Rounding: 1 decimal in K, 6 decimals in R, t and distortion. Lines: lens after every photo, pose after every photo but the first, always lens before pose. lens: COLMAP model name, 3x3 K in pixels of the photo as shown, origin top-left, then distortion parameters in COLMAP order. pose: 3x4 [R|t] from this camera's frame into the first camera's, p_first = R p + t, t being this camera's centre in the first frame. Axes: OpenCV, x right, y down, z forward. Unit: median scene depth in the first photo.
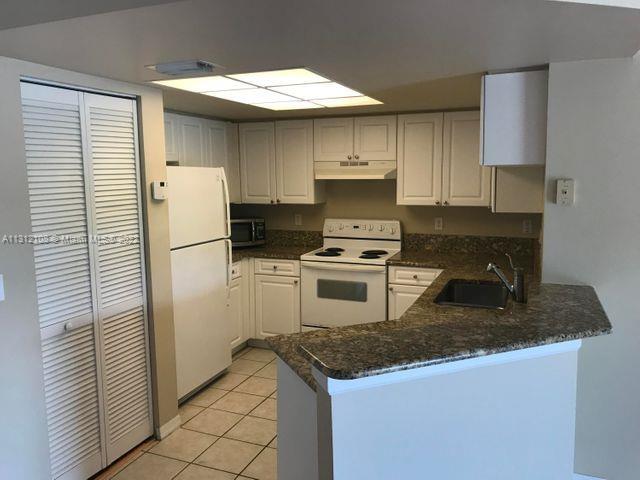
lens RADIAL K [[532.7, 0, 319.5], [0, 532.7, 238.5], [0, 0, 1]] dist [0.041022, -0.008922]
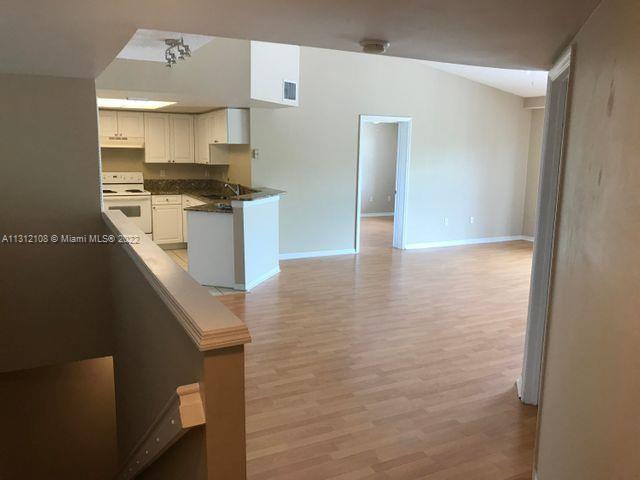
lens RADIAL K [[532.7, 0, 319.4], [0, 532.7, 240.2], [0, 0, 1]] dist [0.041022, -0.008922]
pose [[0.641799, -0.107885, 0.759246, -0.882203], [0.071066, 0.994162, 0.081192, 0.092408], [-0.763573, 0.001847, 0.645719, -0.616592]]
